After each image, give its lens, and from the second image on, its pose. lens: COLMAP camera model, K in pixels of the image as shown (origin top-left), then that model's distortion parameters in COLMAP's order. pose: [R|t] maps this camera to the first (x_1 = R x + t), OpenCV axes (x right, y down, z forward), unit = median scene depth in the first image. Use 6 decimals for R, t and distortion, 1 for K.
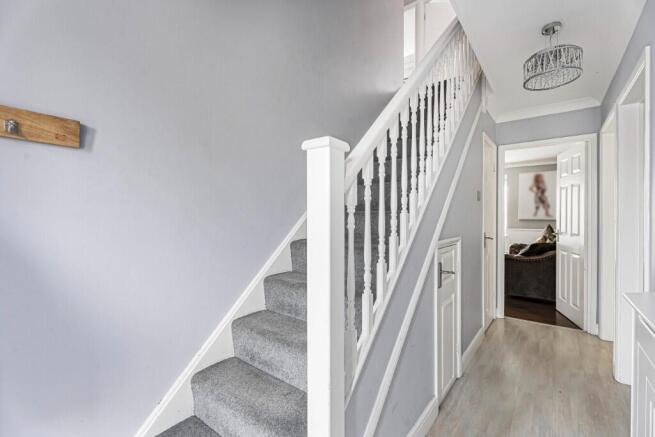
lens RADIAL K [[293.4, 0, 327.6], [0, 293.4, 218.6], [0, 0, 1]] dist [-0.001336, 0.000025]
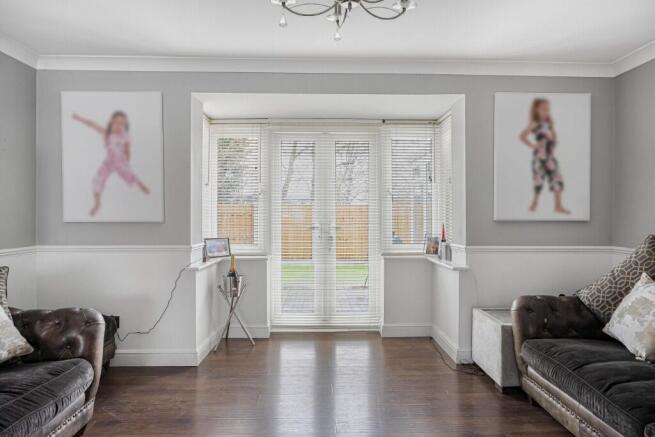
lens RADIAL K [[379.4, 0, 328.3], [0, 379.4, 219.0], [0, 0, 1]] dist [0.000005, -0.000004]
pose [[0.781085, 0.000255, 0.624425, 0.207486], [-0.000224, 1.000000, -0.000128, 0.001312], [-0.624425, -0.000039, 0.781085, 0.790672]]
